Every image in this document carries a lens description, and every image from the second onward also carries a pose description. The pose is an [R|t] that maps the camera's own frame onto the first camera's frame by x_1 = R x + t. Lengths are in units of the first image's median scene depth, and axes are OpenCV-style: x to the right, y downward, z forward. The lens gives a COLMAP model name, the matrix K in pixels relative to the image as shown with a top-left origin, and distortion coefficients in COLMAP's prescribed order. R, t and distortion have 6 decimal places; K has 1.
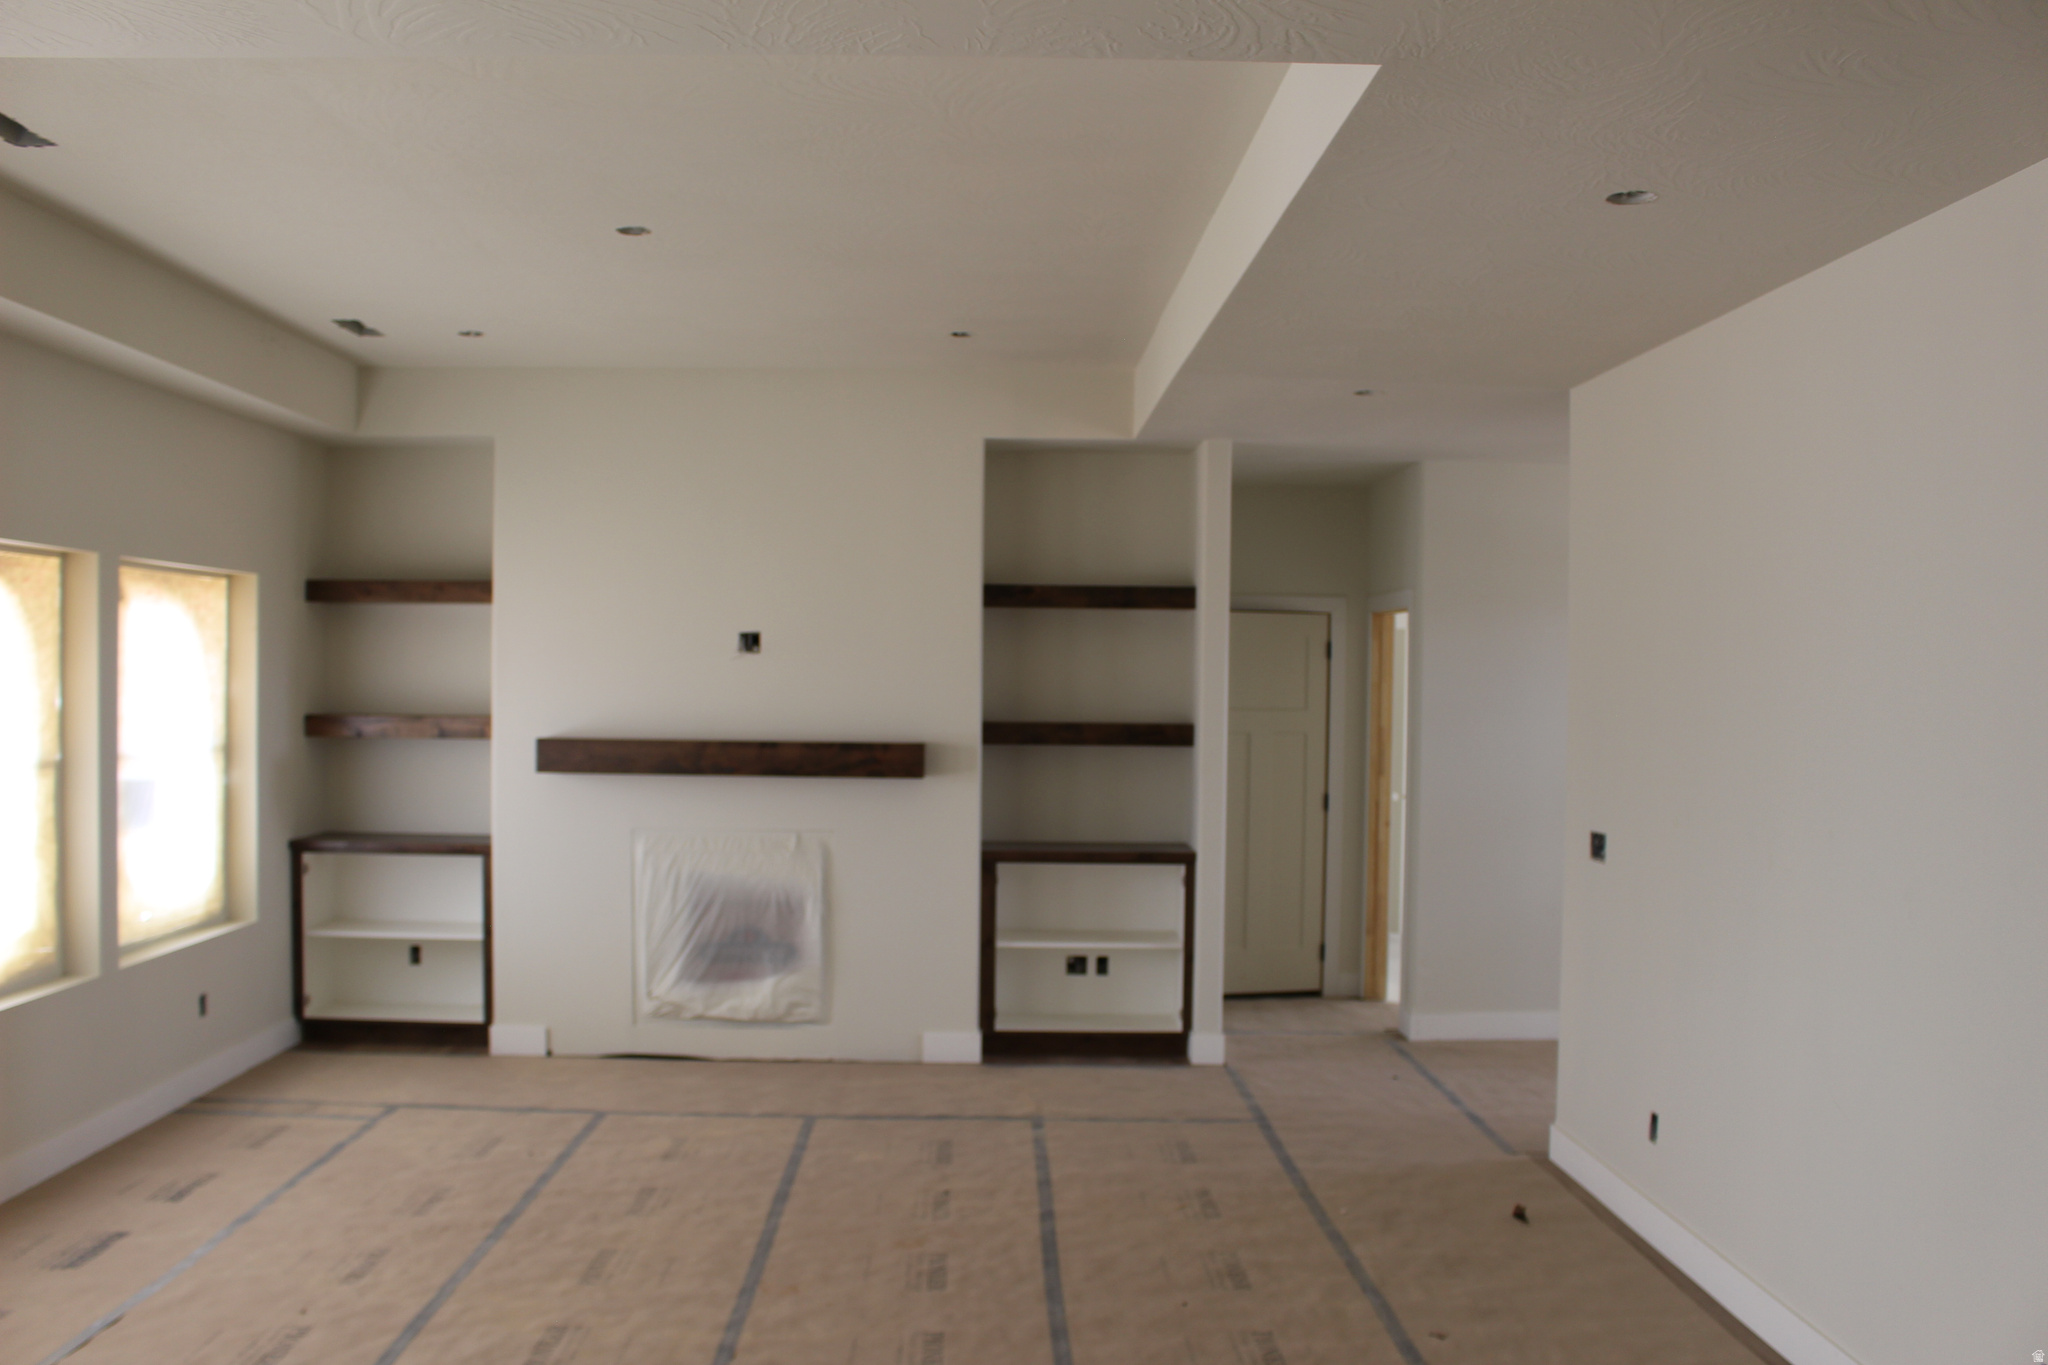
lens RADIAL K [[1696.8, 0, 992.9], [0, 1696.8, 700.5], [0, 0, 1]] dist [-0.161979, 0.130393]
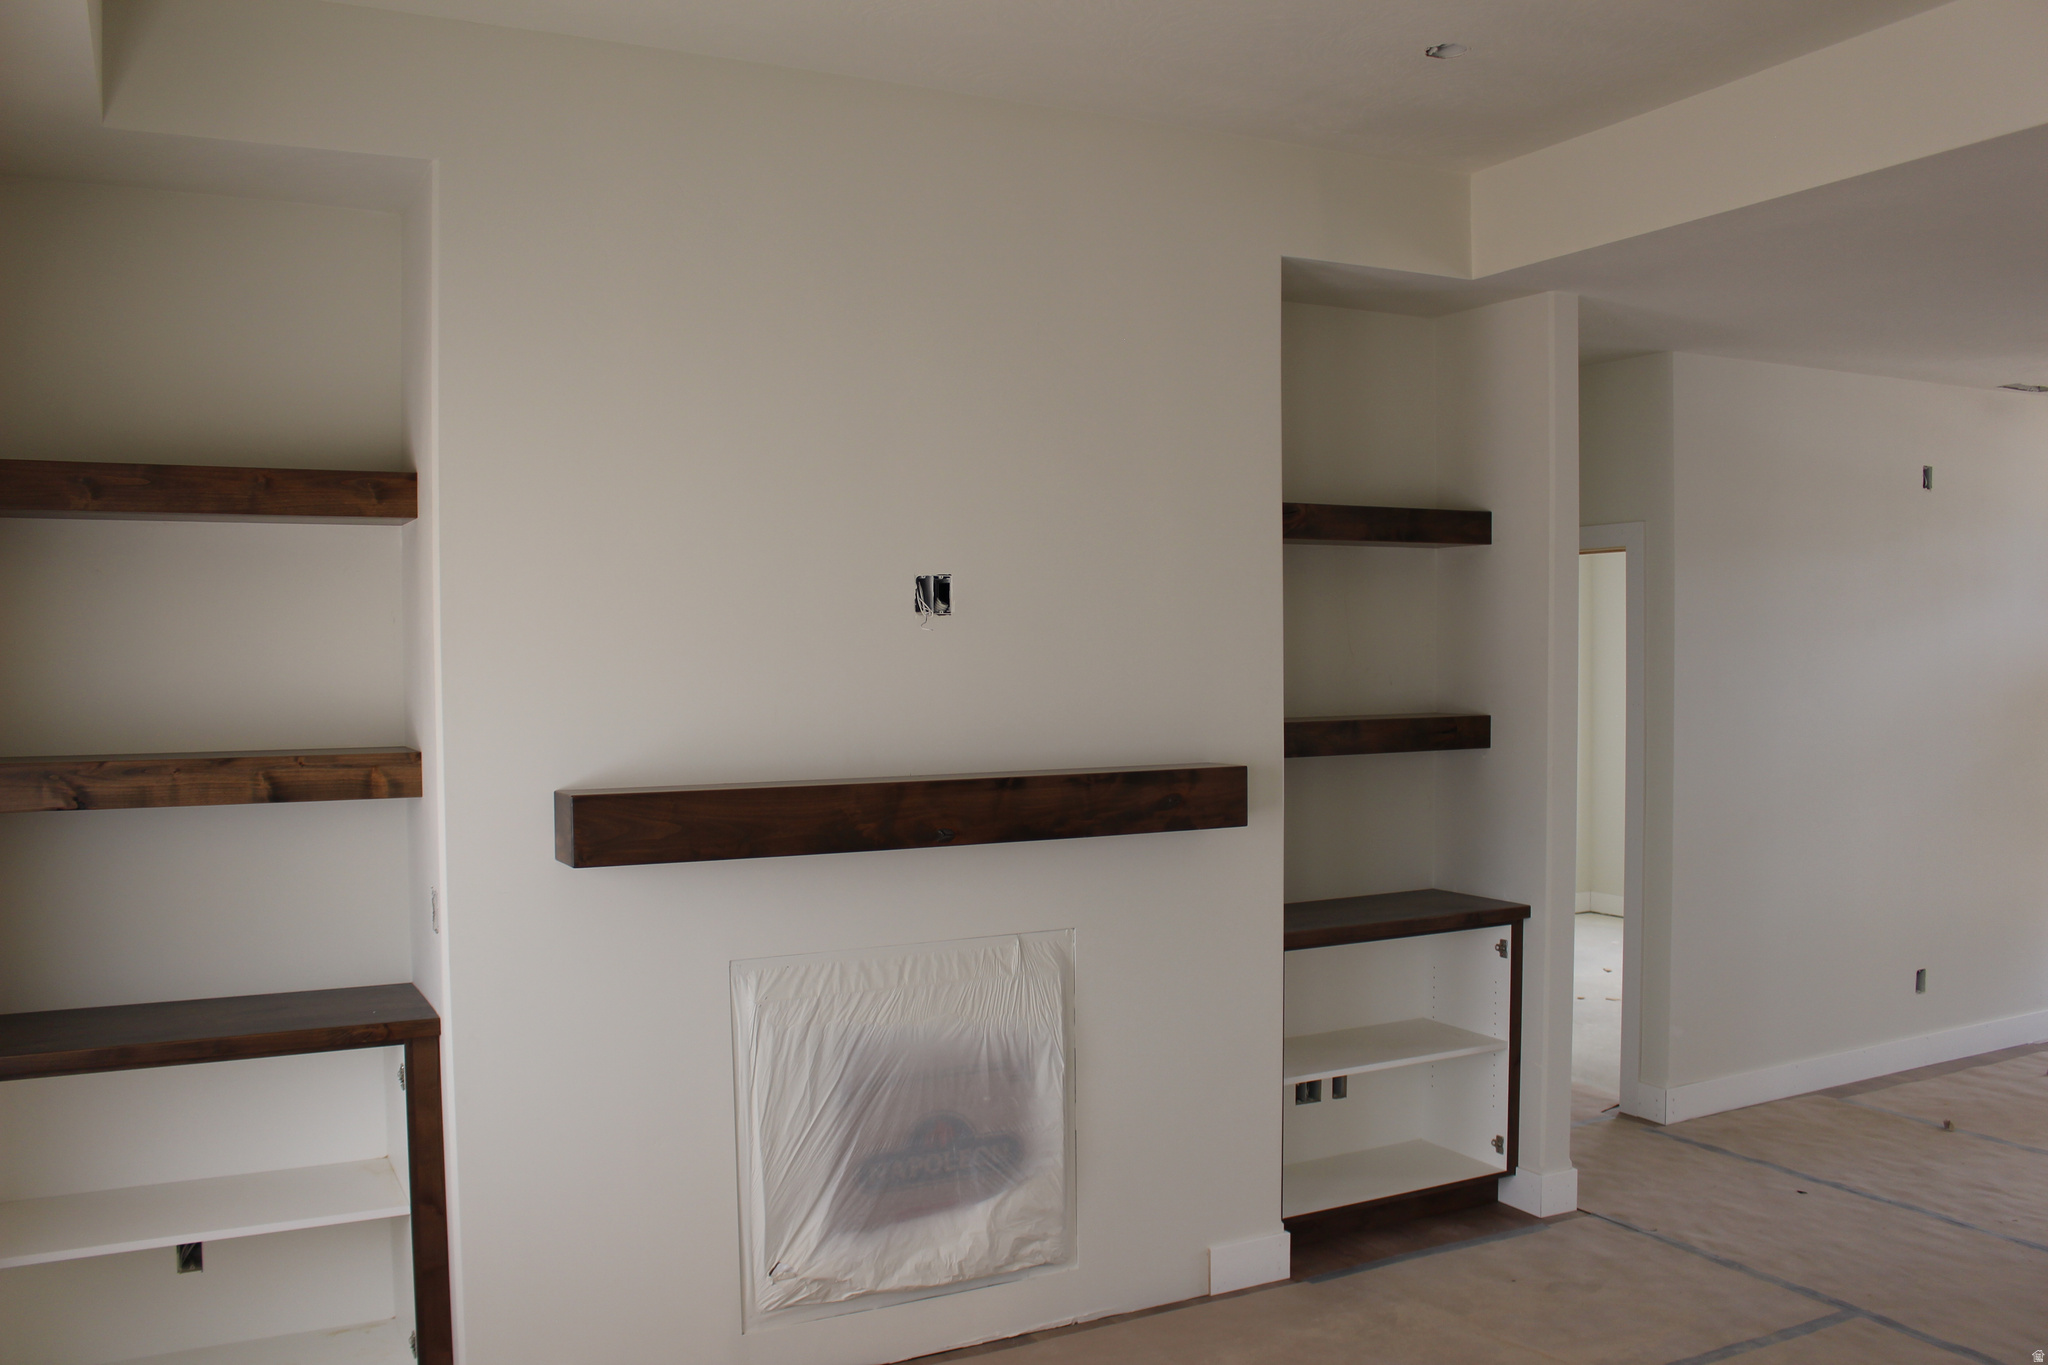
lens RADIAL K [[1696.8, 0, 992.9], [0, 1696.8, 700.5], [0, 0, 1]] dist [-0.161979, 0.130393]
pose [[0.894351, -0.032527, 0.446182, -0.368802], [0.026224, 0.999450, 0.020296, -0.011030], [-0.446596, -0.006451, 0.894712, 0.507432]]
